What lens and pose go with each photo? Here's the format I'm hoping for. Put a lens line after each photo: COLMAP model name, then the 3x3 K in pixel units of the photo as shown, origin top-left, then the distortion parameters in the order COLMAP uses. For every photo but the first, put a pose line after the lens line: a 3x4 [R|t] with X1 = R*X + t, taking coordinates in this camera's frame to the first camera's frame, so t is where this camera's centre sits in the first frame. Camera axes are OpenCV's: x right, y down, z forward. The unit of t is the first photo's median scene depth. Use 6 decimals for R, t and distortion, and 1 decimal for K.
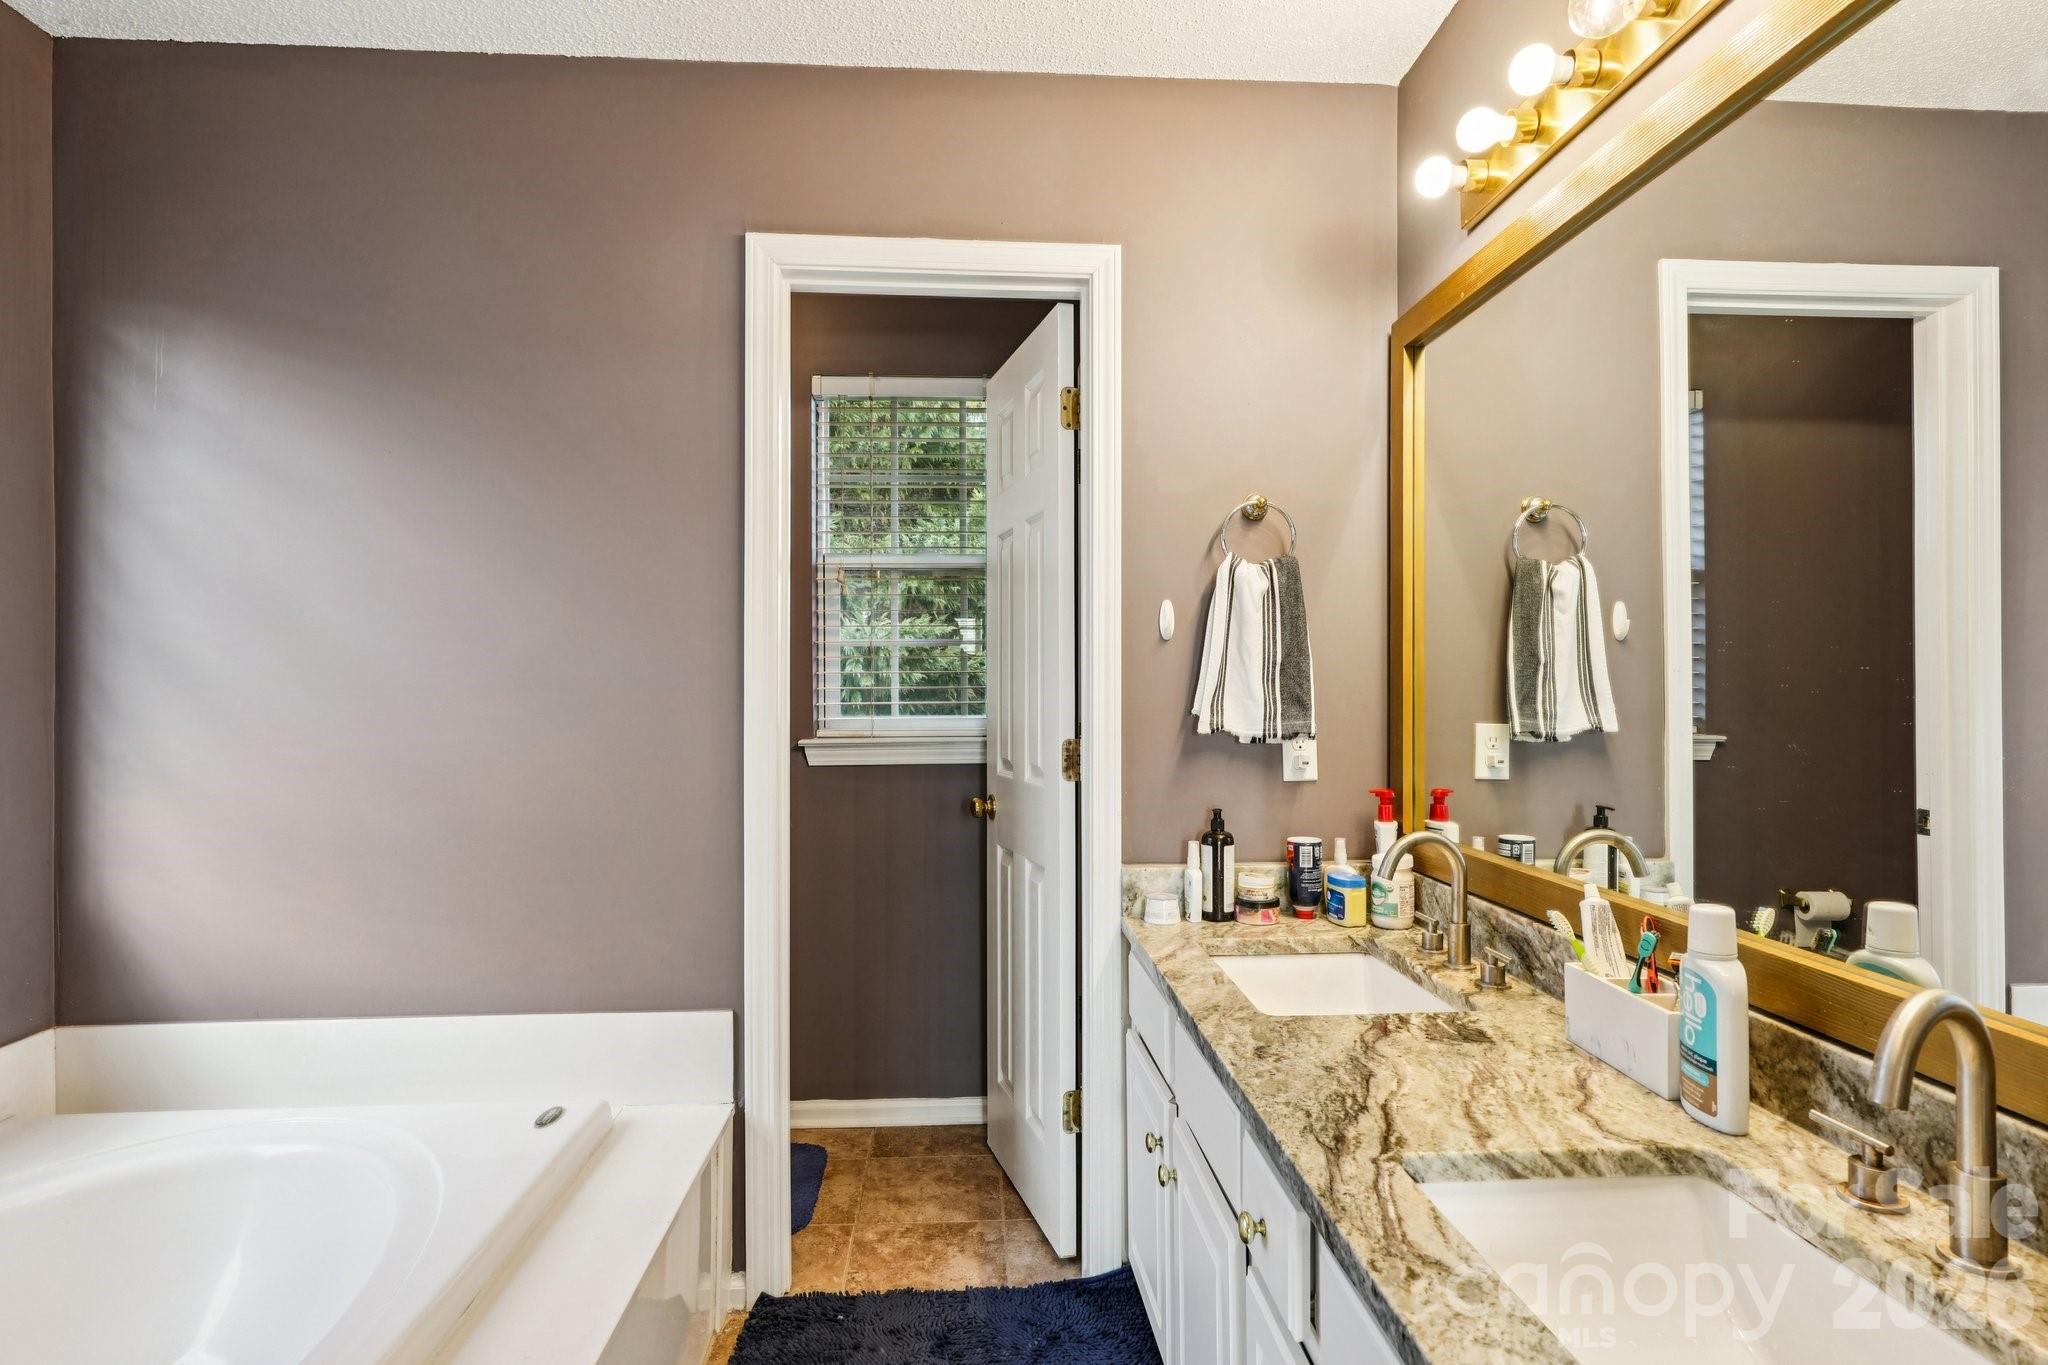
lens RADIAL K [[1059.8, 0, 1028.1], [0, 1059.8, 688.9], [0, 0, 1]] dist [-0.000921, -0.000433]
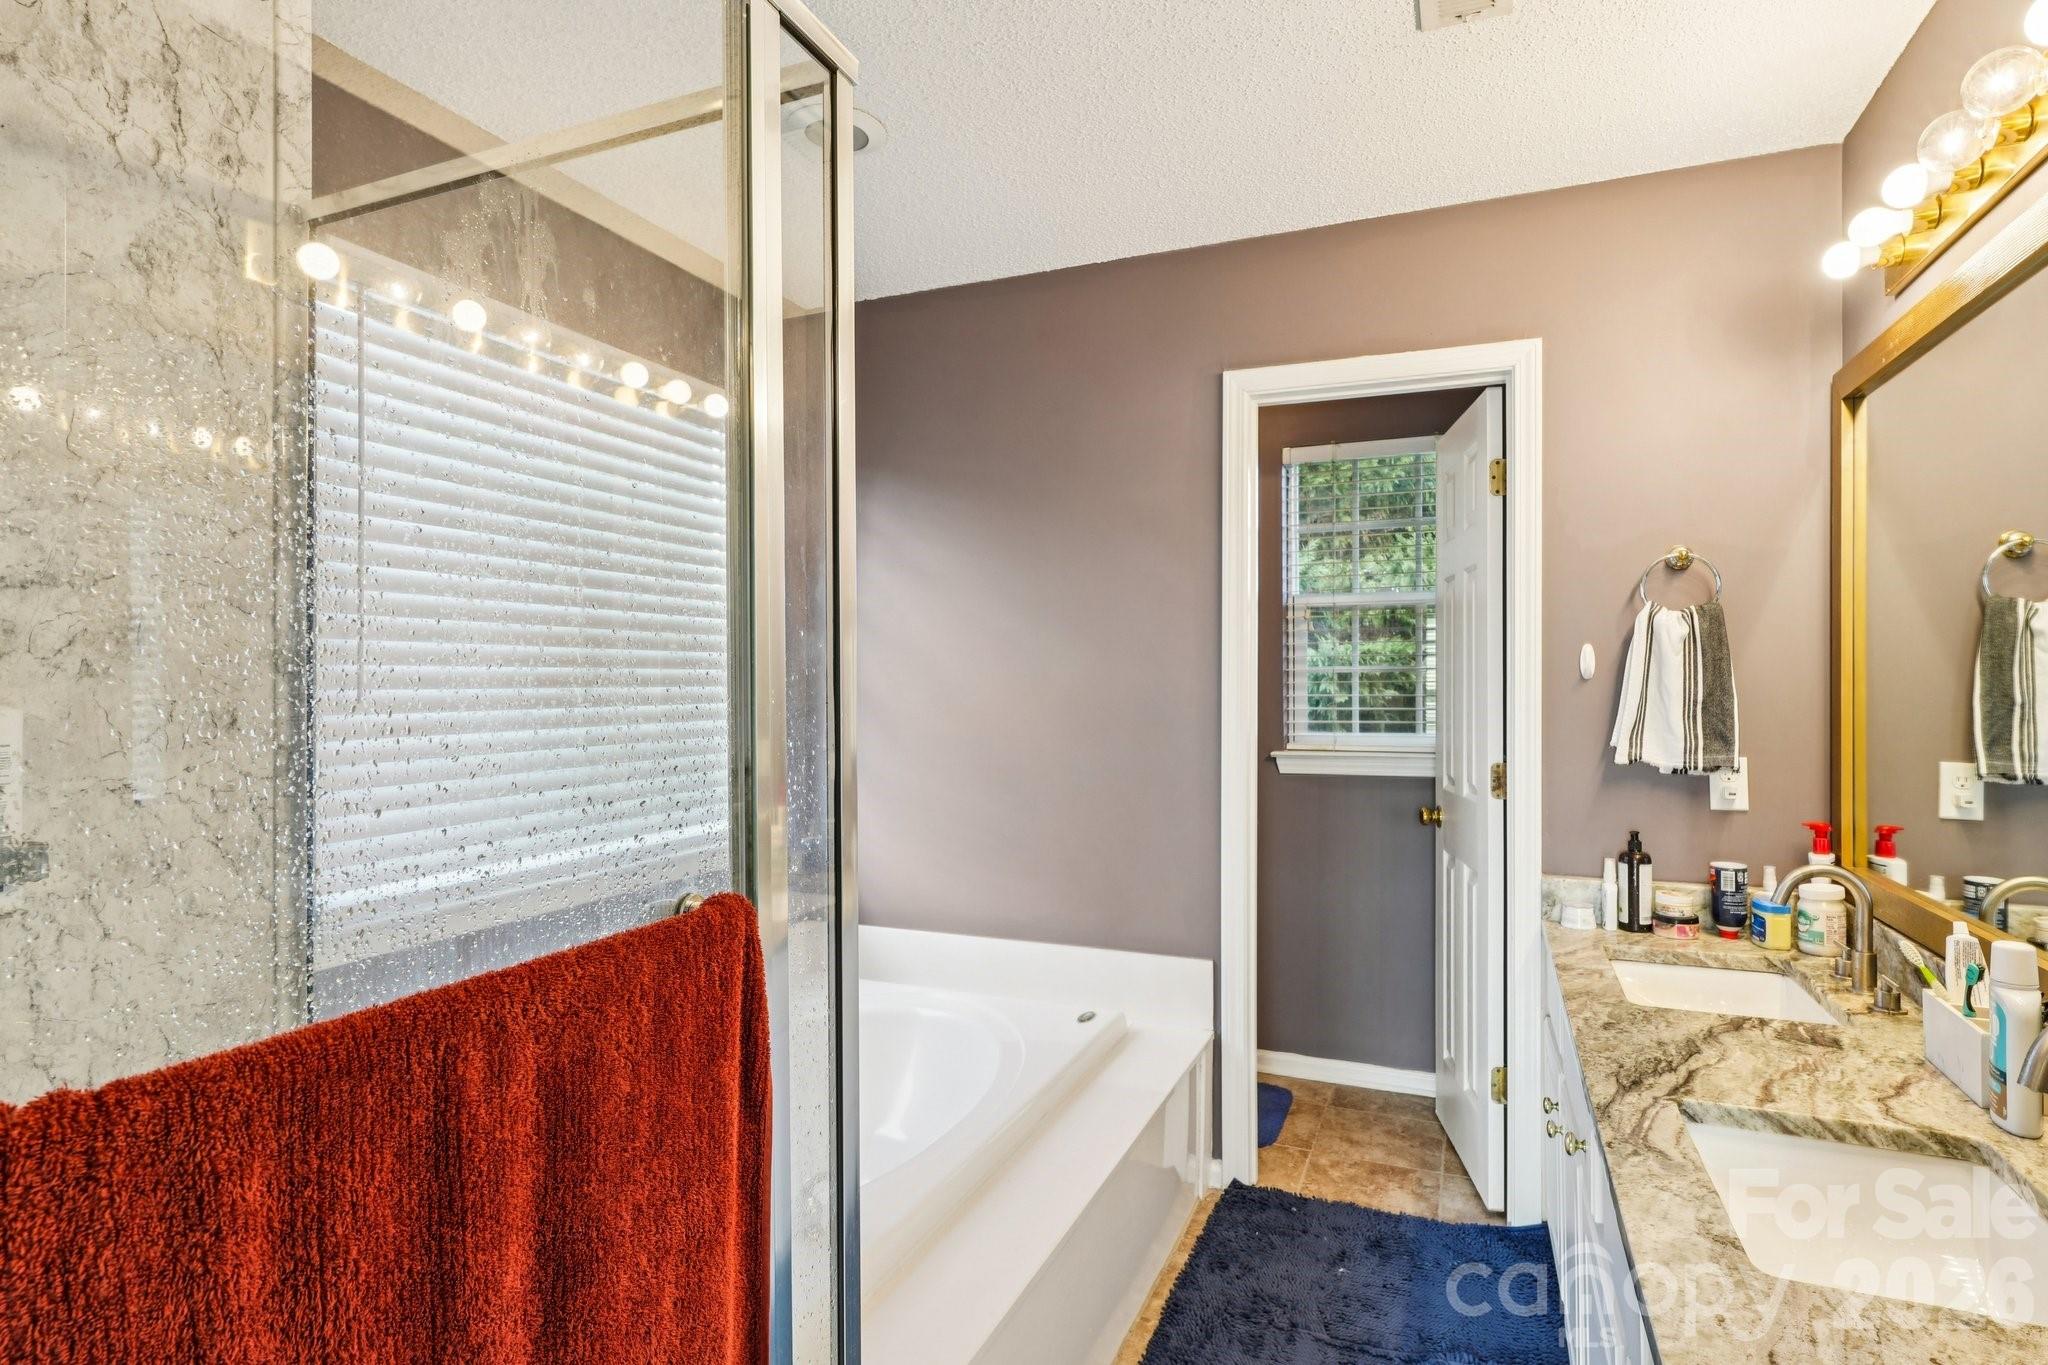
lens RADIAL K [[1059.8, 0, 1028.1], [0, 1059.8, 688.9], [0, 0, 1]] dist [-0.000921, -0.000433]
pose [[0.895081, 0.004031, -0.445885, 0.103167], [-0.000914, 0.999974, 0.007204, -0.044568], [0.445903, -0.006041, 0.895061, -0.284303]]
